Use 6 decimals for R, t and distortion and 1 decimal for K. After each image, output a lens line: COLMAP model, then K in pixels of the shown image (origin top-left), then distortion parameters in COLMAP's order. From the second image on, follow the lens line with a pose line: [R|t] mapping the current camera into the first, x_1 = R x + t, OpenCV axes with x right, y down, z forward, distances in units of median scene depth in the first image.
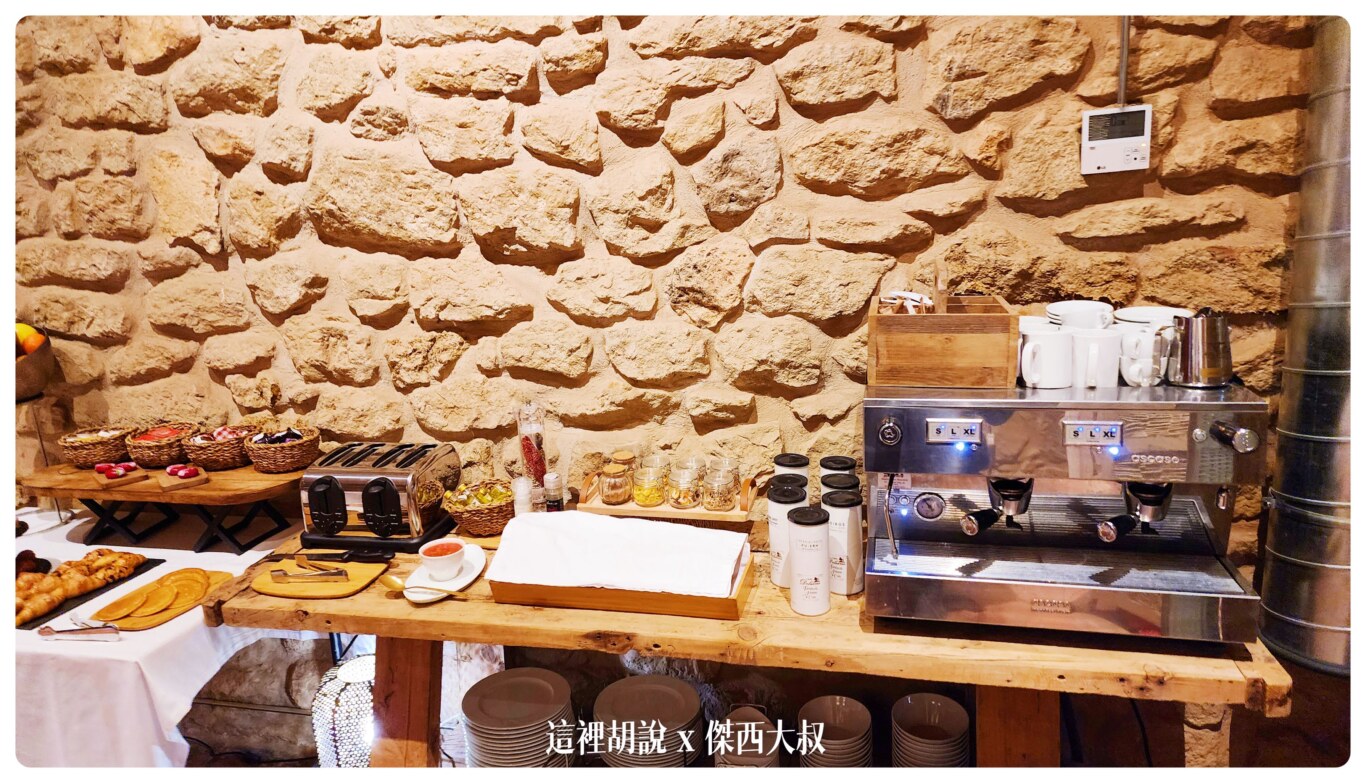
lens RADIAL K [[873.6, 0, 683.0], [0, 873.6, 391.5], [0, 0, 1]] dist [0.102973, -0.090259]
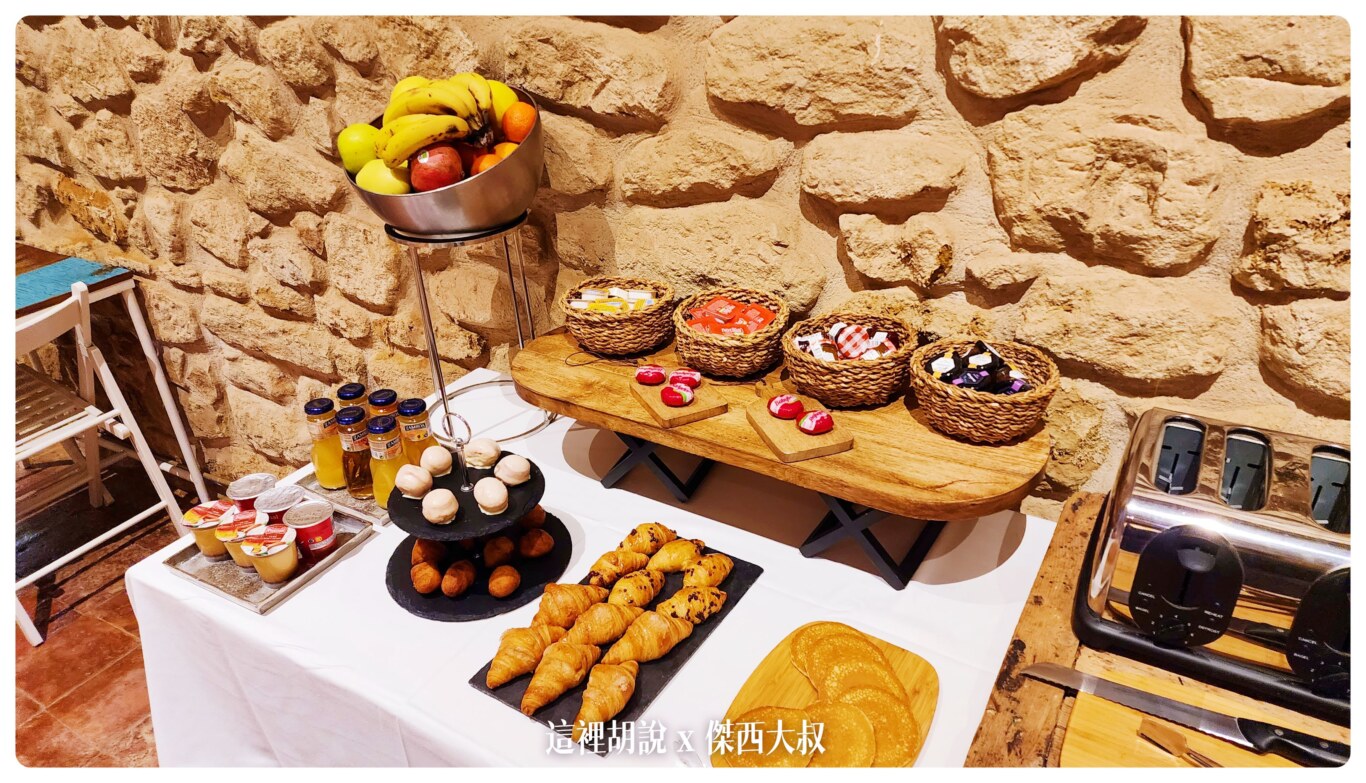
lens RADIAL K [[873.6, 0, 683.0], [0, 873.6, 391.5], [0, 0, 1]] dist [0.102973, -0.090259]
pose [[0.959796, 0.153848, -0.234781, -0.508146], [-0.081519, 0.953144, 0.291326, -0.067324], [0.268600, -0.260474, 0.927366, 0.510981]]
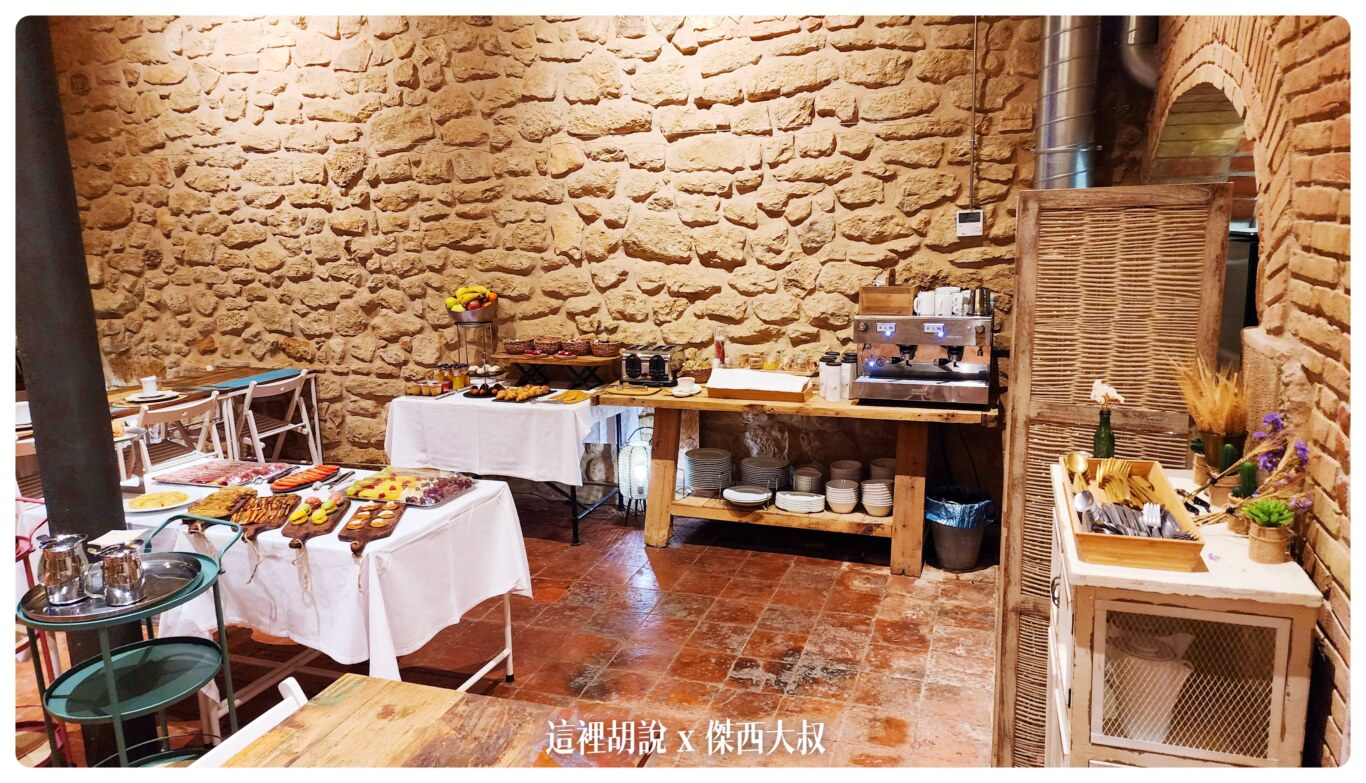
lens RADIAL K [[1036.1, 0, 685.2], [0, 1036.1, 418.4], [0, 0, 1]] dist [0.248767, -0.638692]
pose [[0.994083, 0.050913, -0.095954, 0.008110], [-0.054463, 0.997911, -0.034742, 0.332565], [0.093984, 0.039762, 0.994779, -1.621193]]
